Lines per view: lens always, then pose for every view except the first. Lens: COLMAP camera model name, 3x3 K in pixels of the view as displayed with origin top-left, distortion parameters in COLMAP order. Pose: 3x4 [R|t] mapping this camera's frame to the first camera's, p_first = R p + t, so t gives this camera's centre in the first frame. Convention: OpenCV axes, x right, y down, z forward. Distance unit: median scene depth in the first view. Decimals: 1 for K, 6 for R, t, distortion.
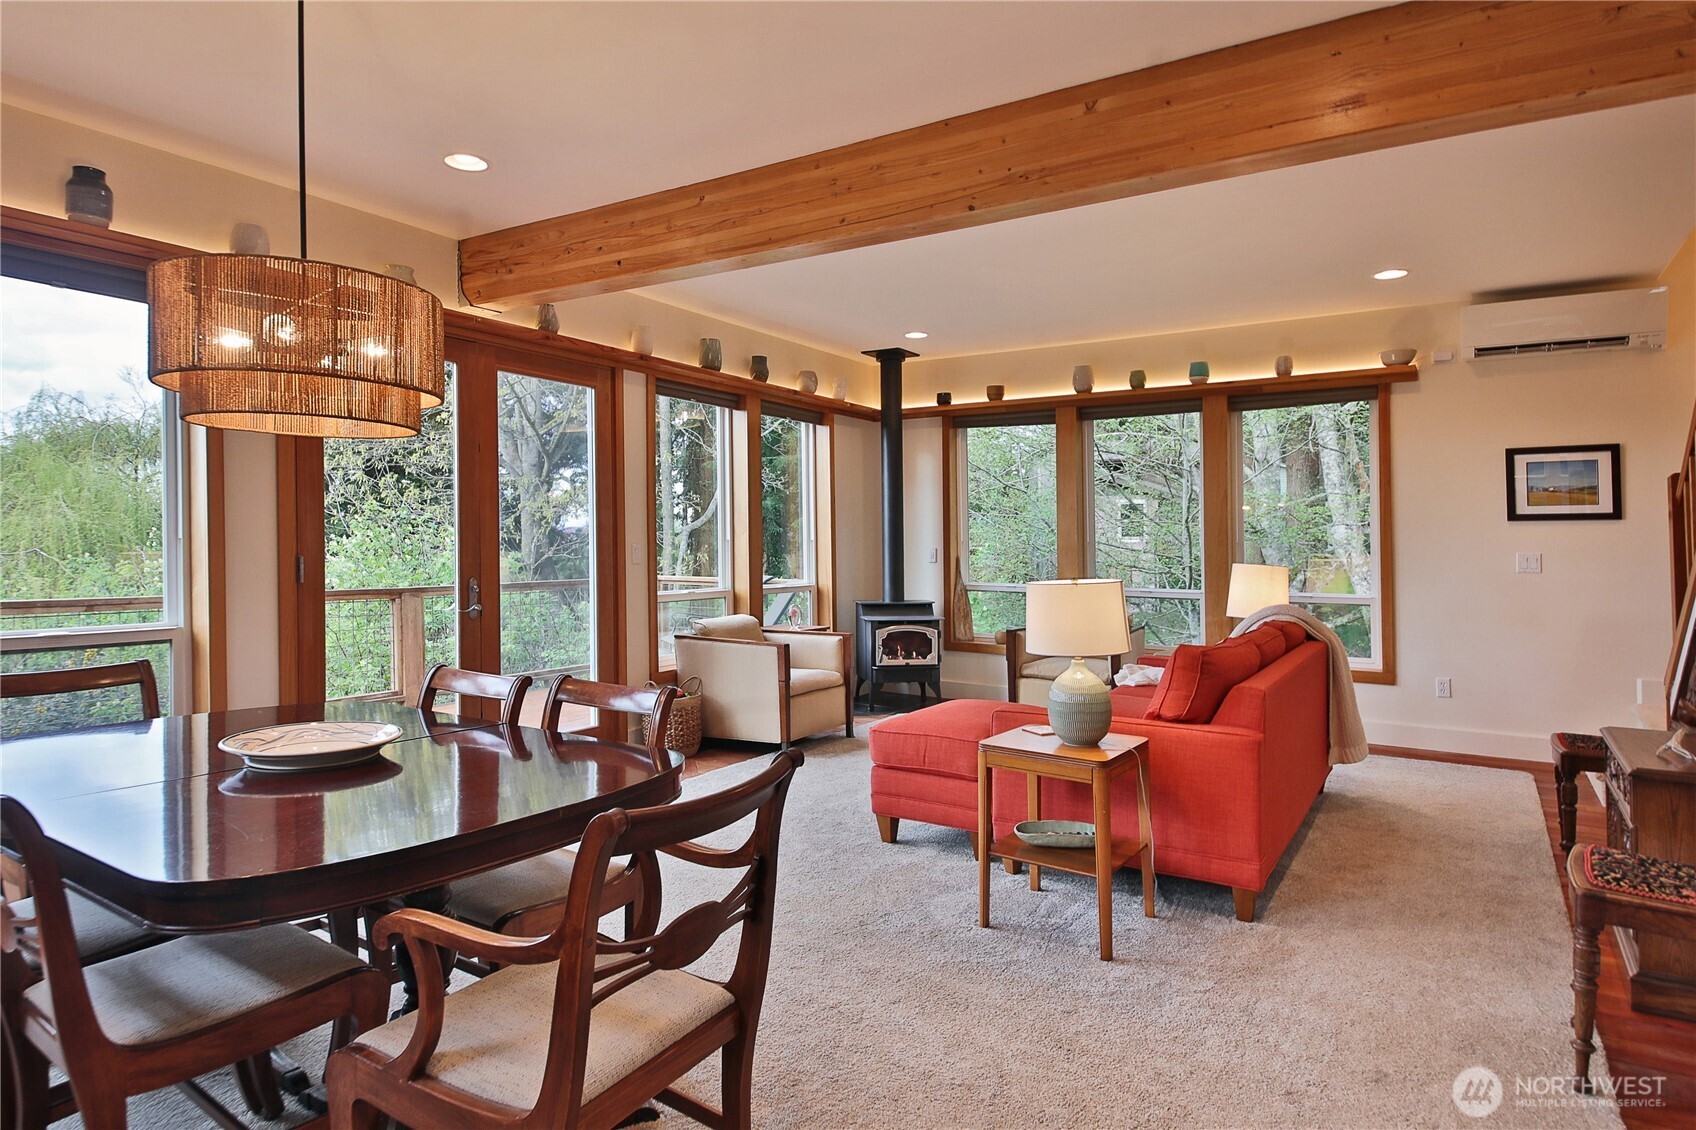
lens RADIAL K [[964.8, 0, 847.2], [0, 964.8, 548.8], [0, 0, 1]] dist [0.016170, -0.000462]
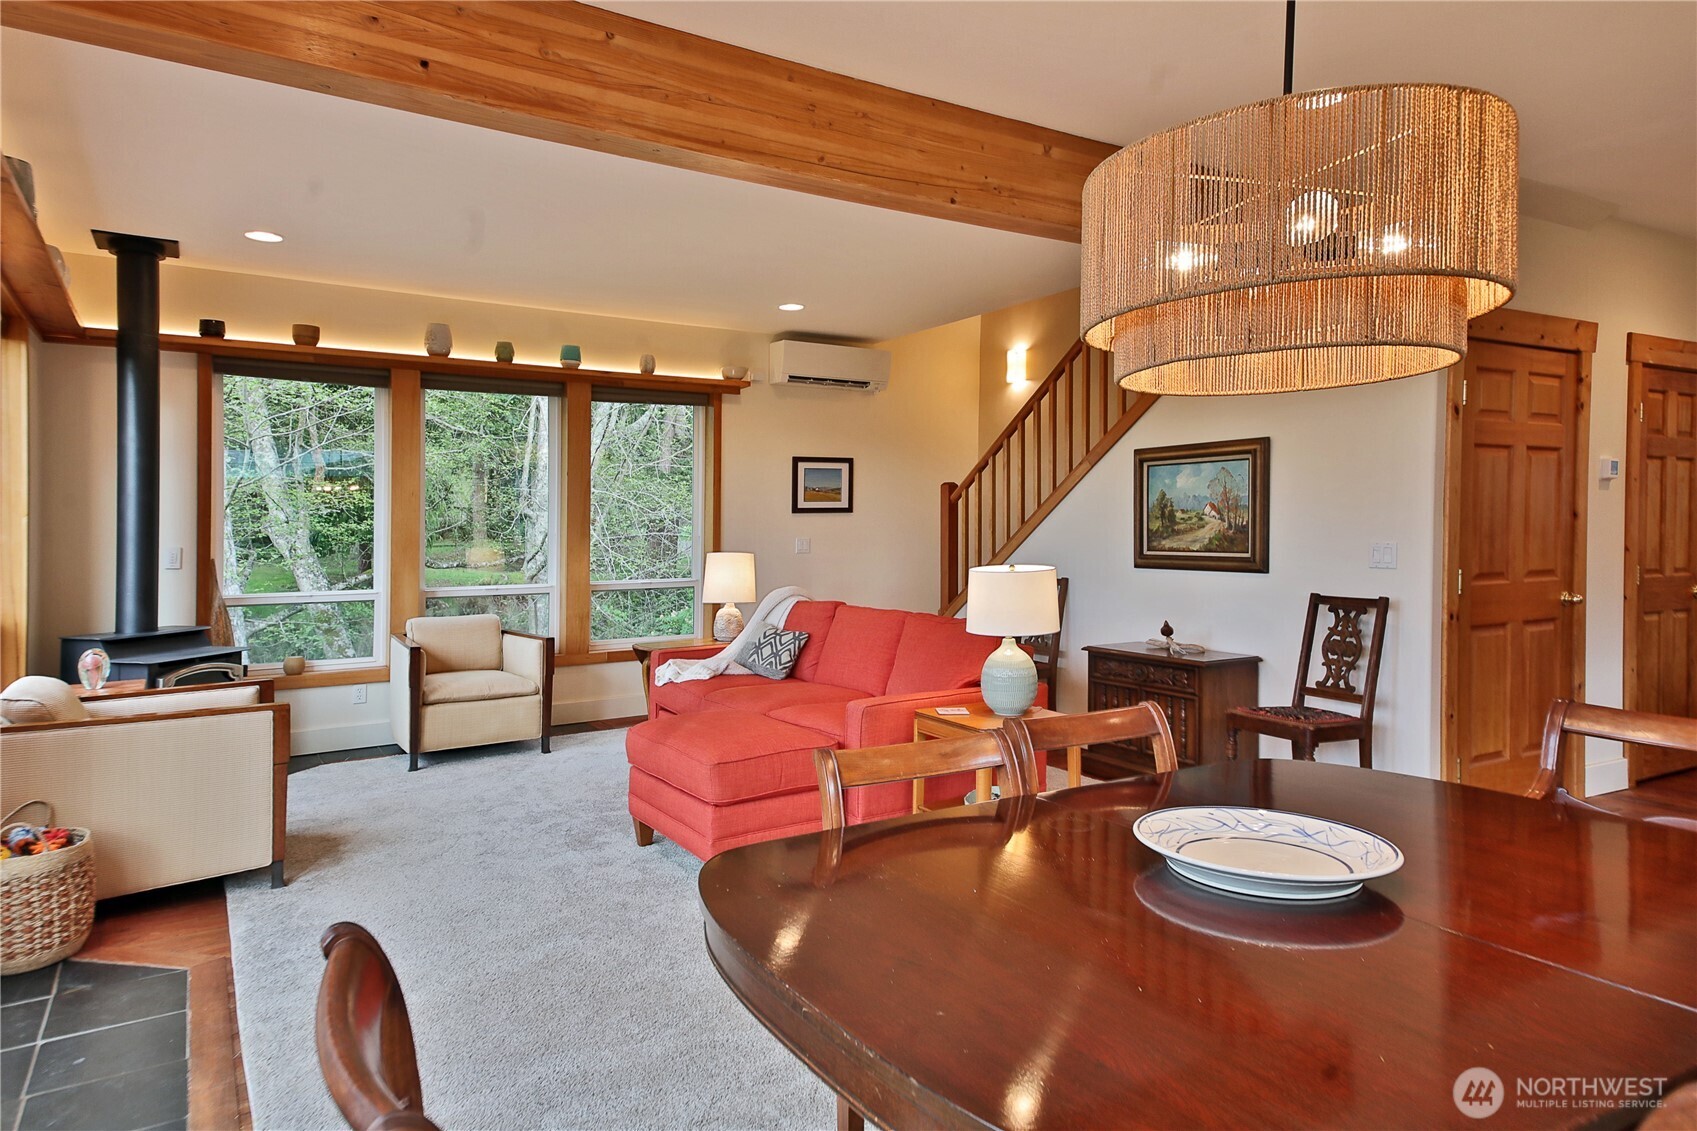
lens RADIAL K [[1006.5, 0, 841.6], [0, 1006.5, 528.3], [0, 0, 1]] dist [0.083493, -0.000919]
pose [[0.450834, -0.007239, 0.892579, -0.389525], [0.014786, 0.999890, 0.000641, -0.007084], [-0.892485, 0.012909, 0.450892, 0.284704]]
